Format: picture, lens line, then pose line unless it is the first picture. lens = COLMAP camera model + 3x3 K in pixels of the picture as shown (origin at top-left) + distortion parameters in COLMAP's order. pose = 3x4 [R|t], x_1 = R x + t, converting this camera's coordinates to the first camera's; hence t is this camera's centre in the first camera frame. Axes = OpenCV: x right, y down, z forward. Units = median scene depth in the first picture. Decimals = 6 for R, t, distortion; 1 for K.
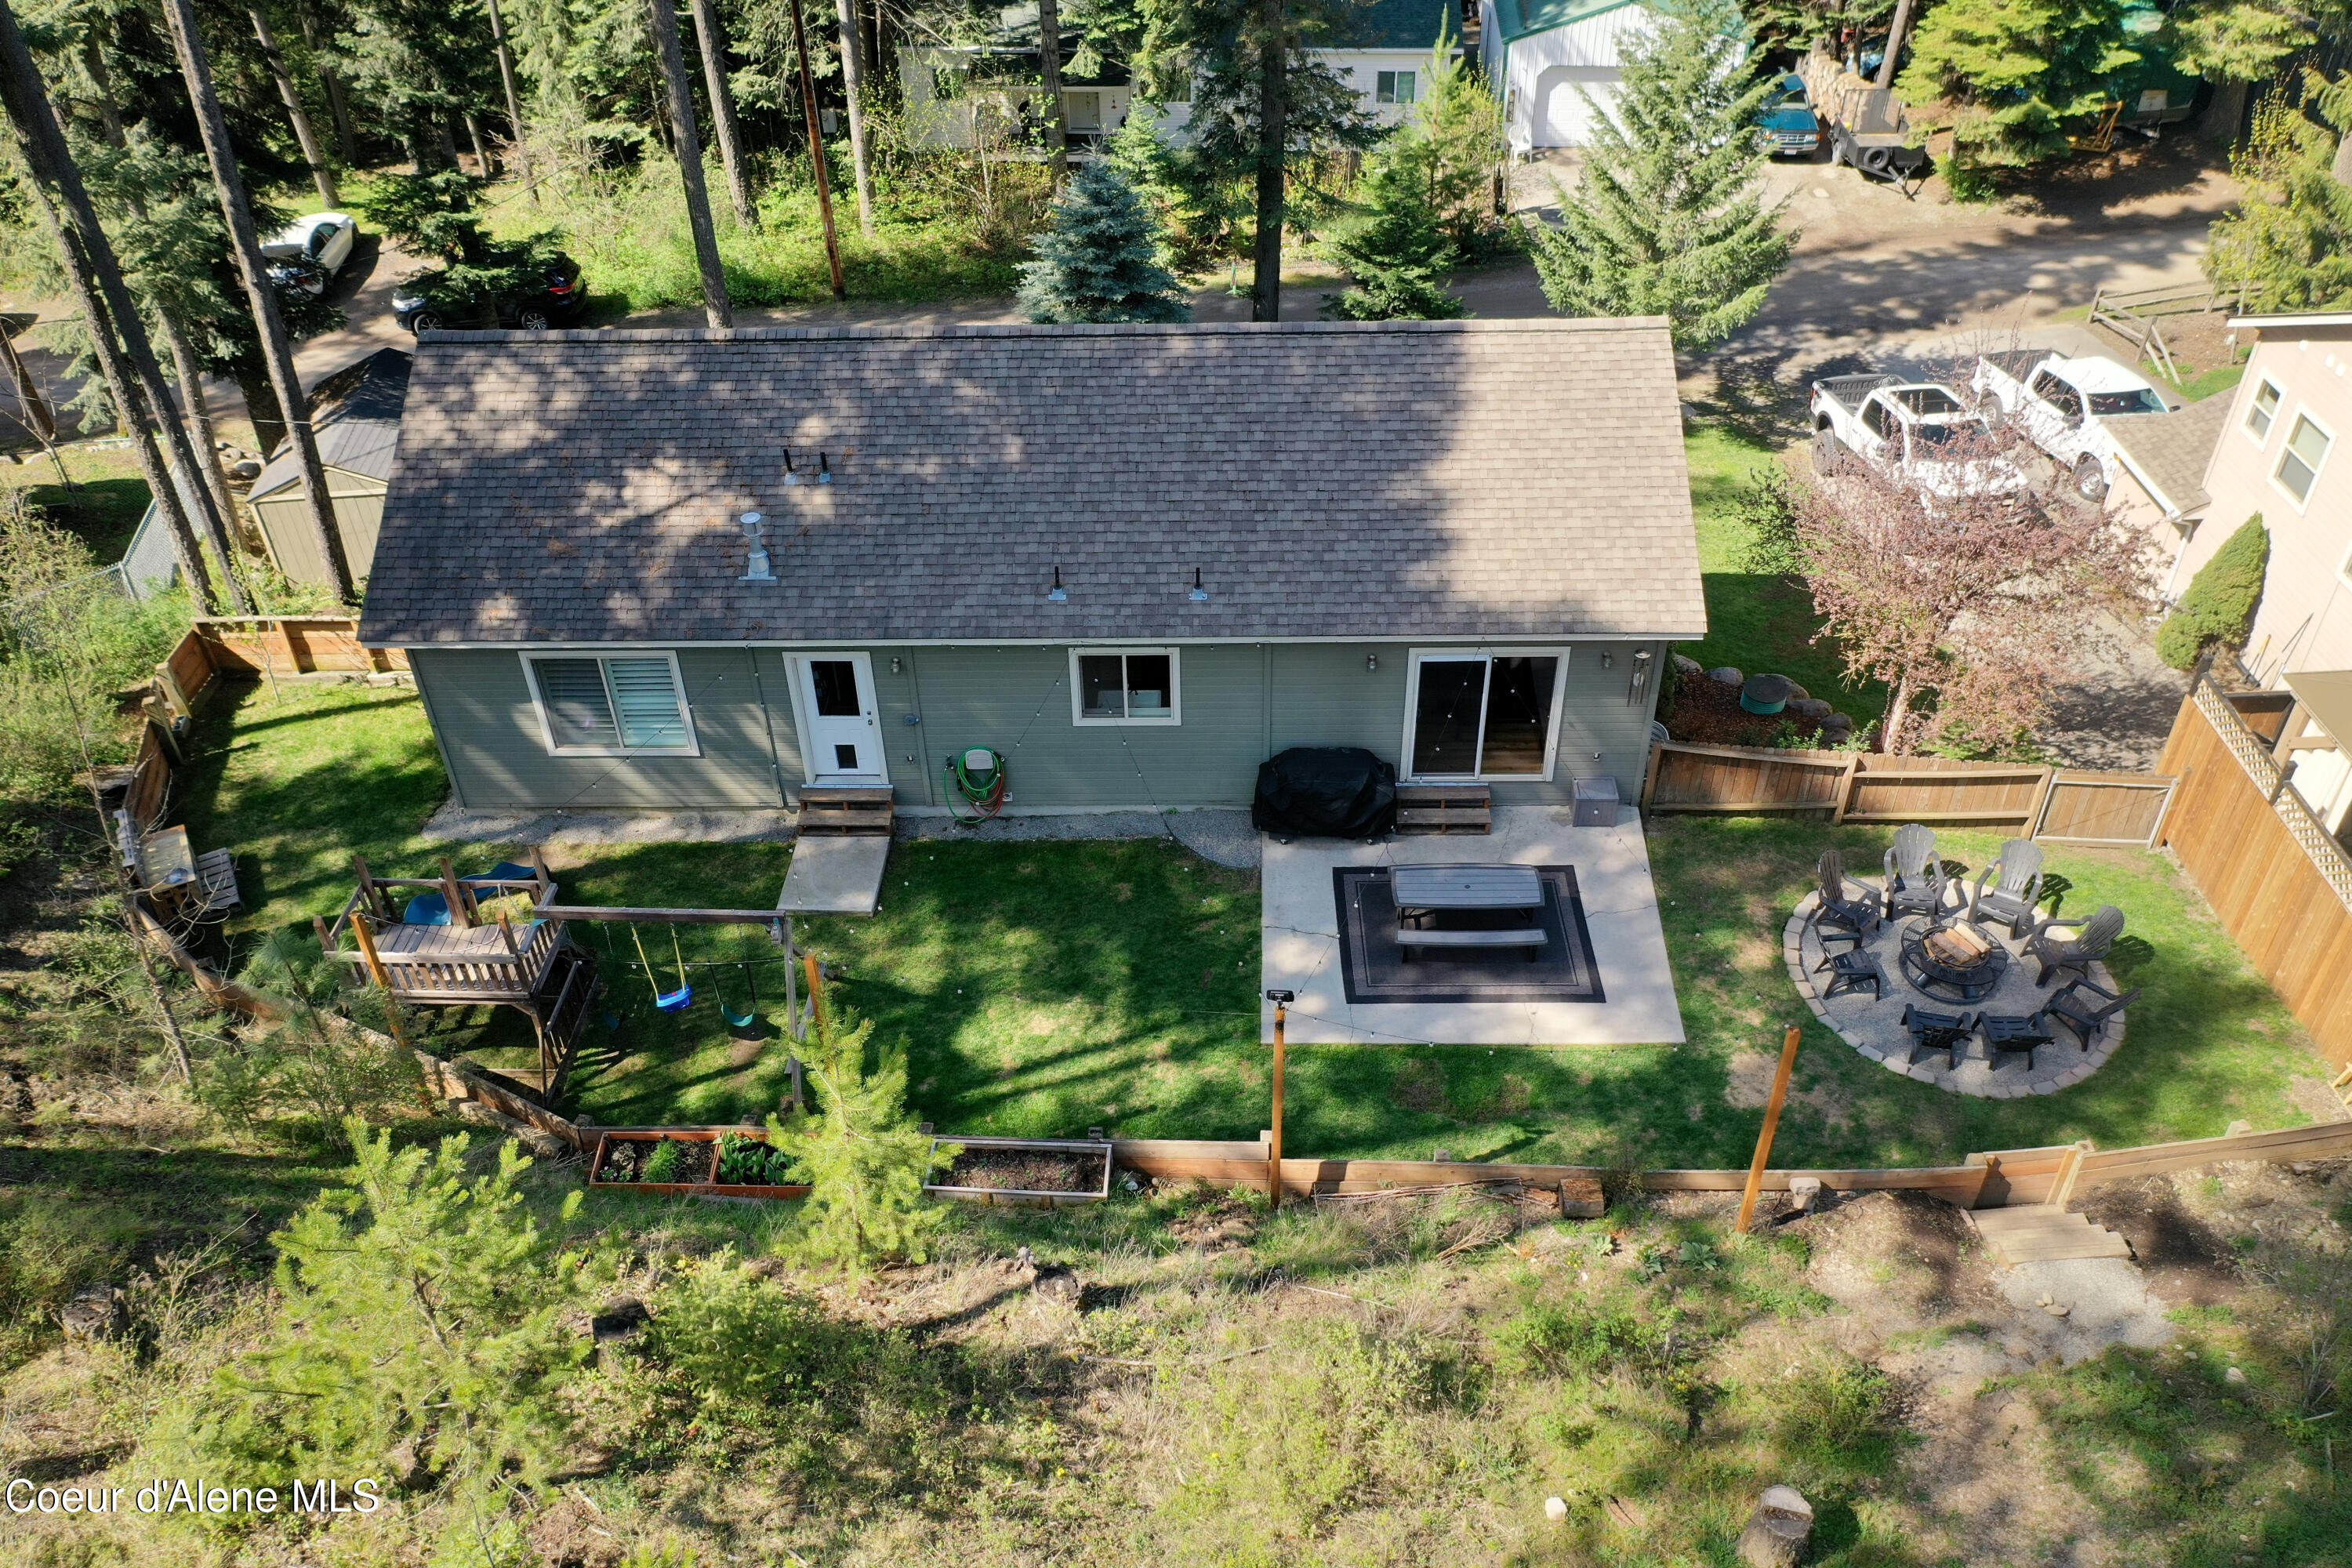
lens RADIAL K [[1853.3, 0, 1187.4], [0, 1853.3, 896.1], [0, 0, 1]] dist [-0.080675, 0.209534]
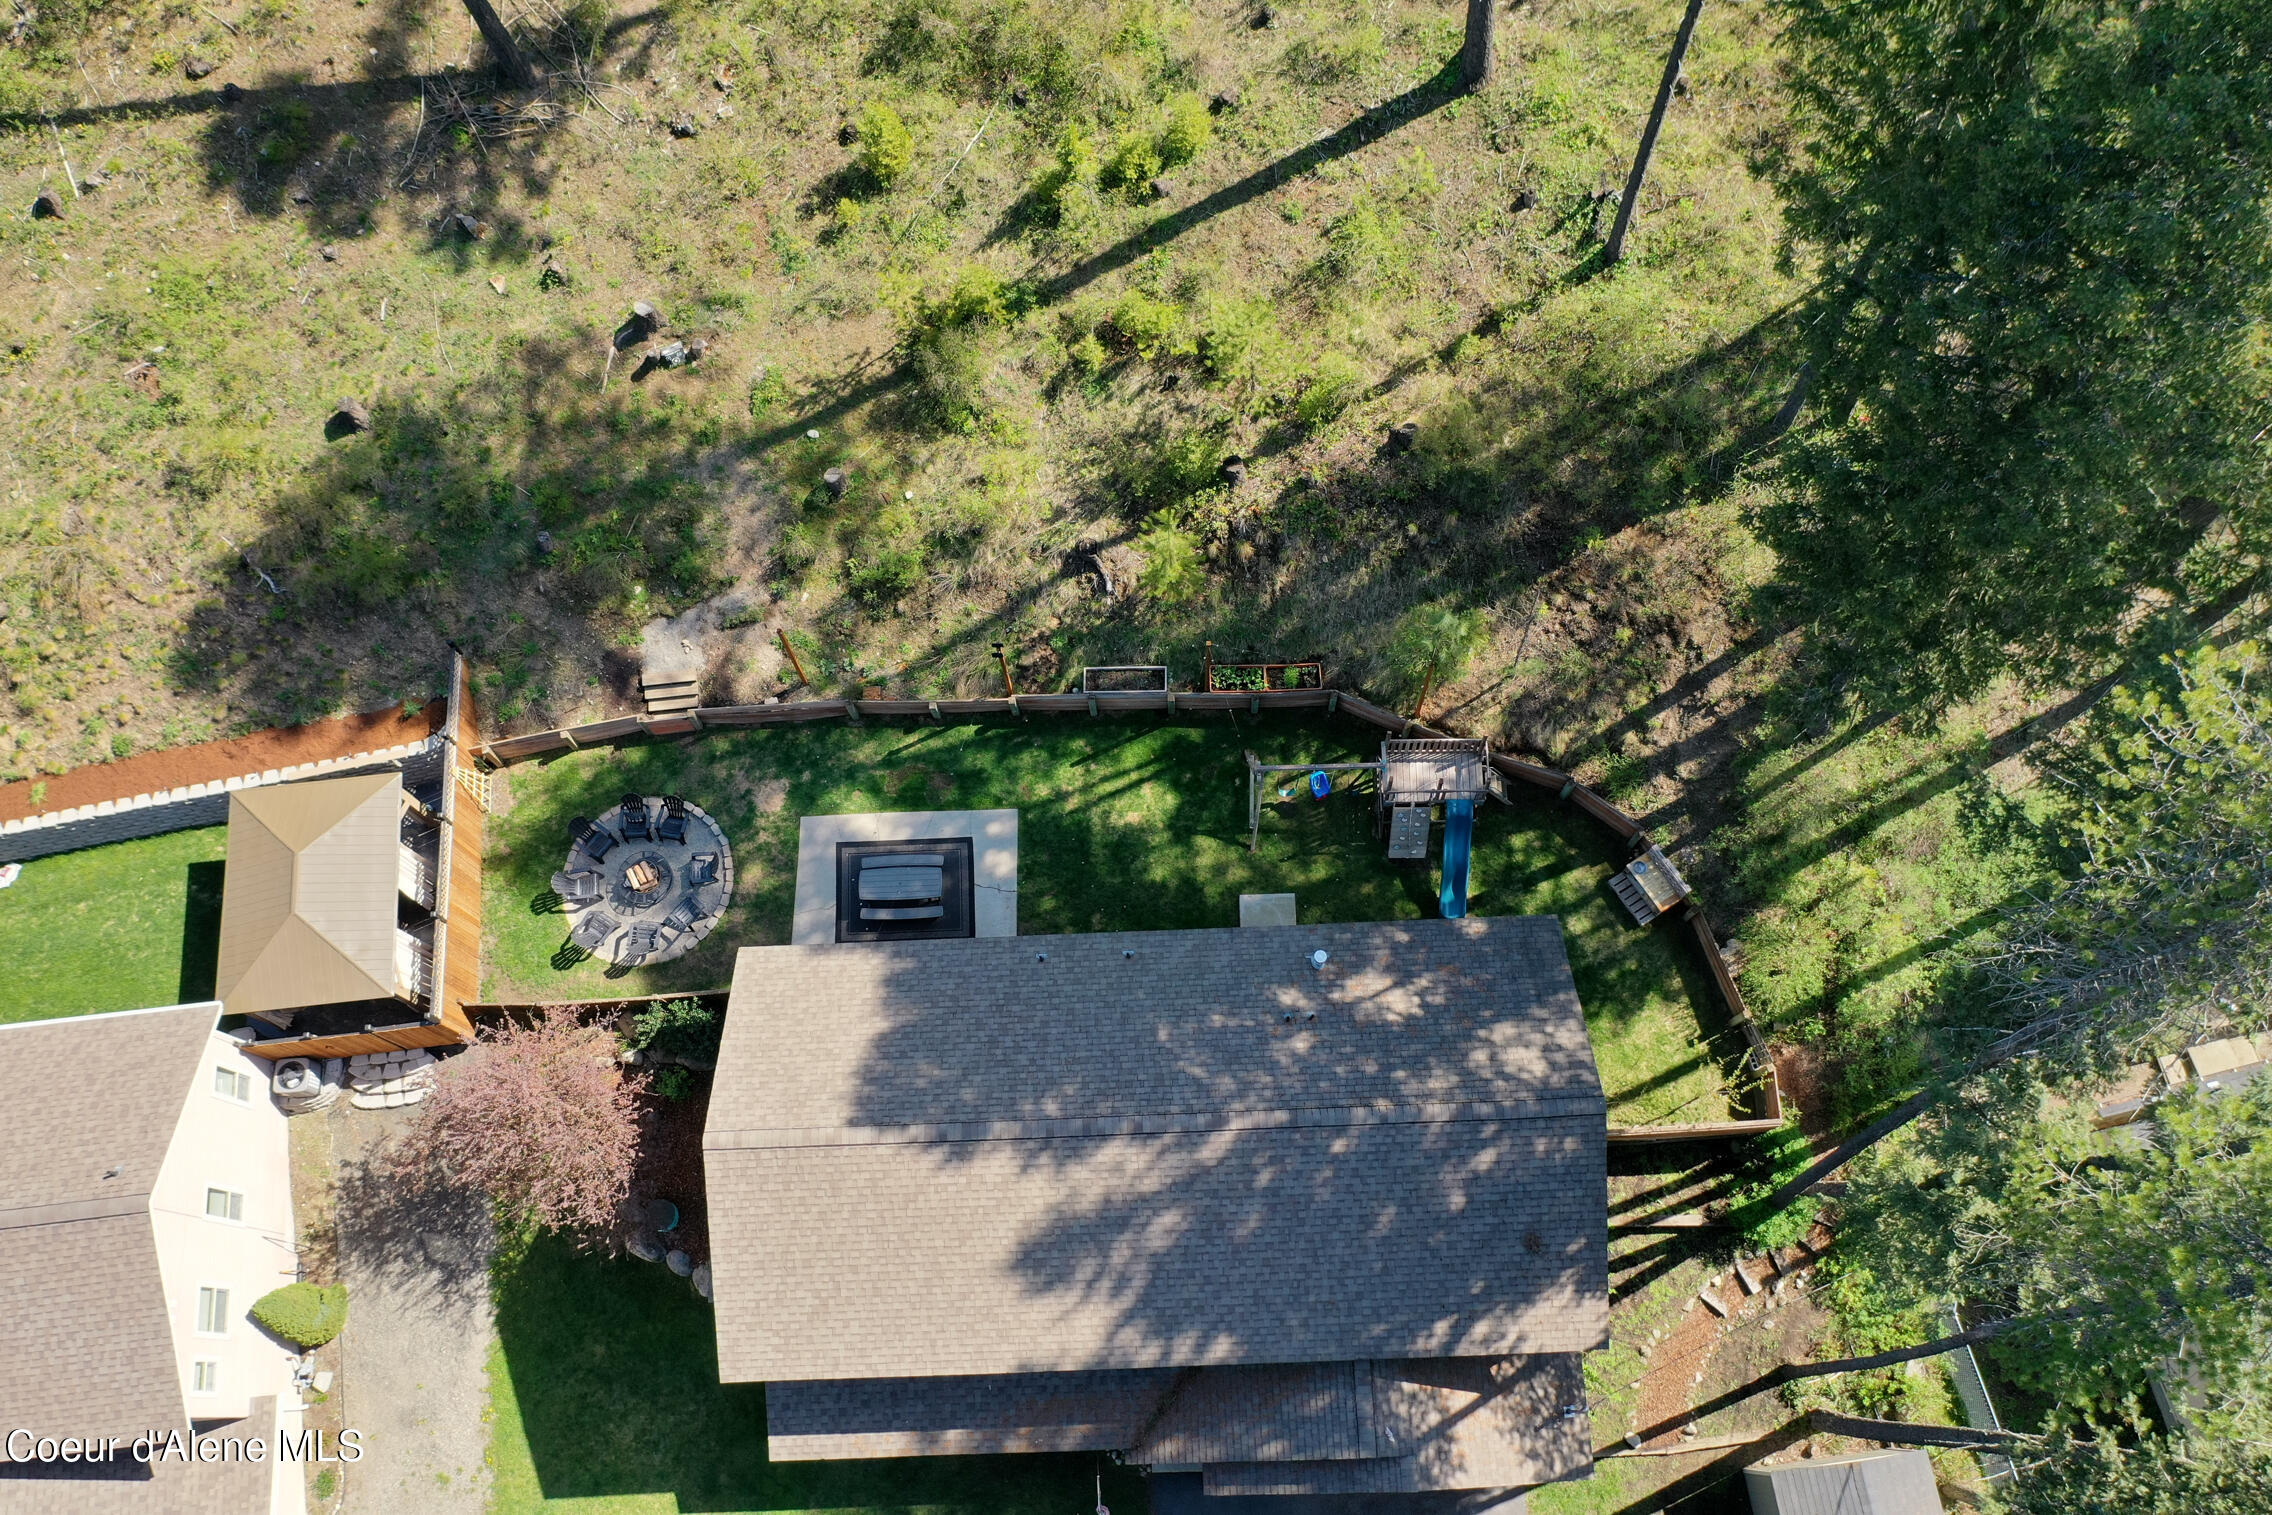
lens RADIAL K [[1790.3, 0, 1147.0], [0, 1790.3, 865.8], [0, 0, 1]] dist [-0.080675, 0.209534]
pose [[-0.998153, 0.053532, 0.028735, -0.132055], [0.005711, -0.388191, 0.921561, -1.540147], [0.060487, 0.920023, 0.387168, 0.318698]]
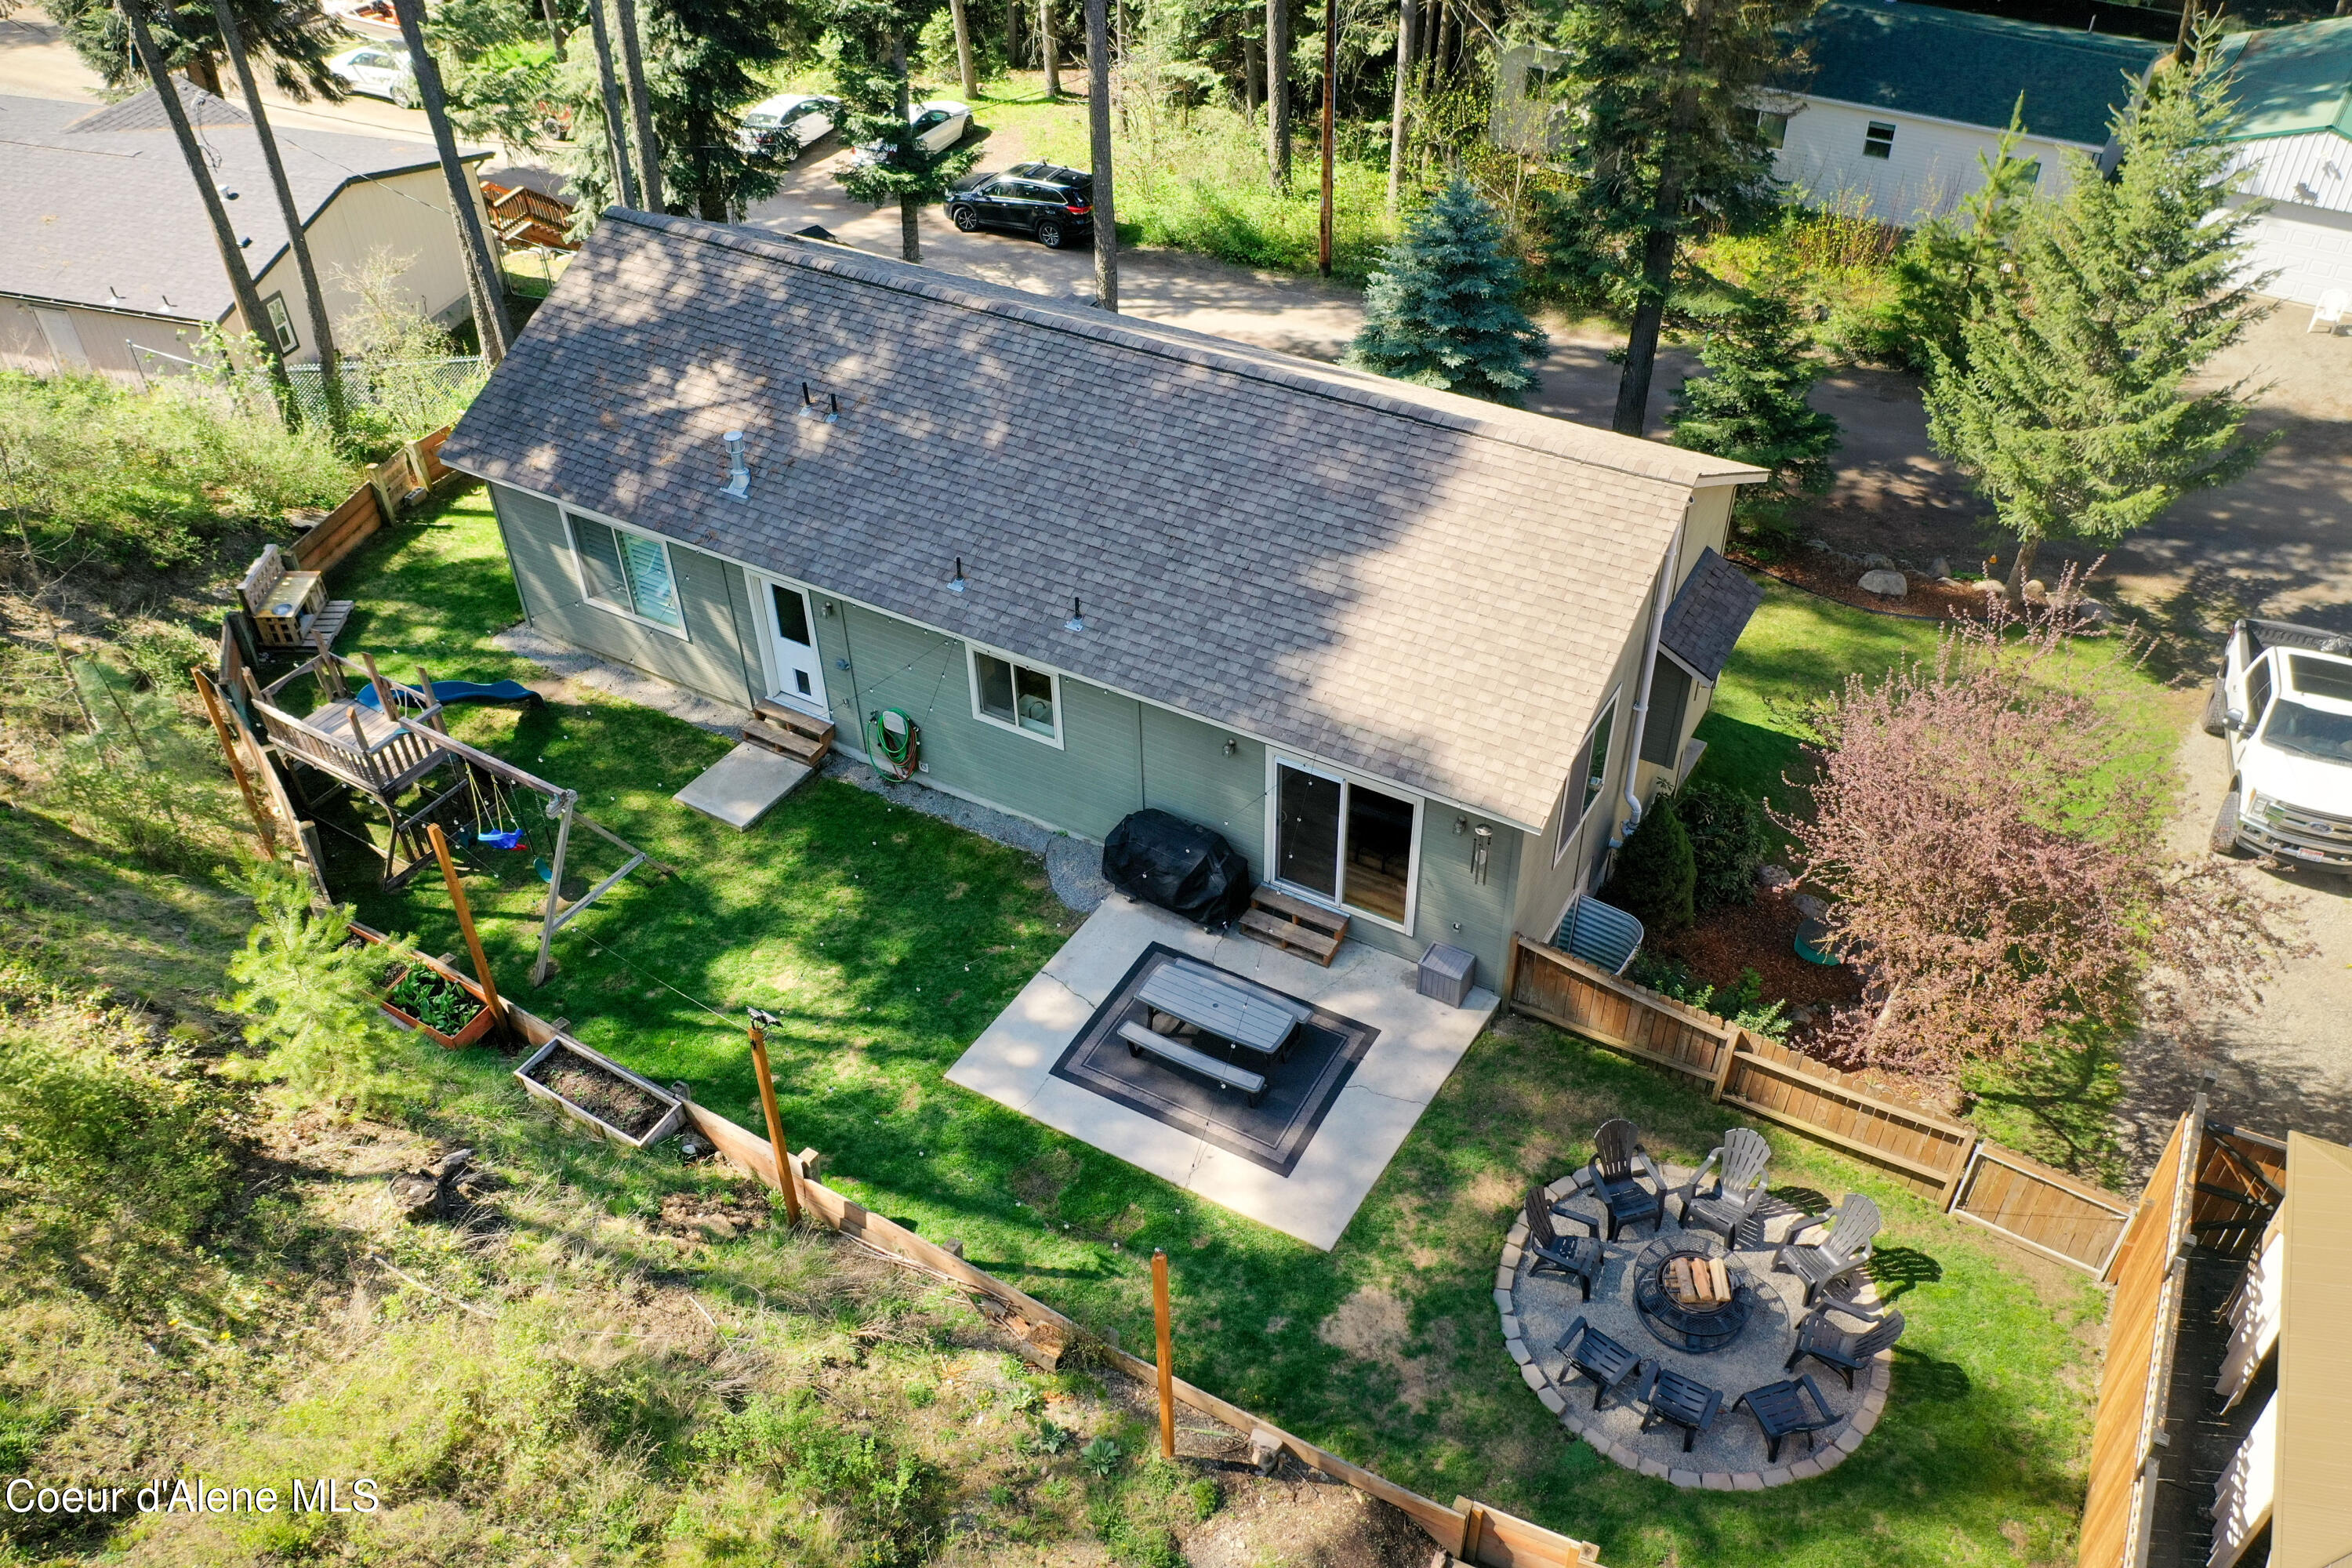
lens RADIAL K [[1821.4, 0, 1176.8], [0, 1821.4, 901.1], [0, 0, 1]] dist [0.003978, -0.002444]
pose [[0.864483, 0.338039, -0.372020, 0.439816], [-0.330740, 0.939846, 0.085441, -0.120794], [0.378524, 0.049179, 0.924284, 0.134607]]
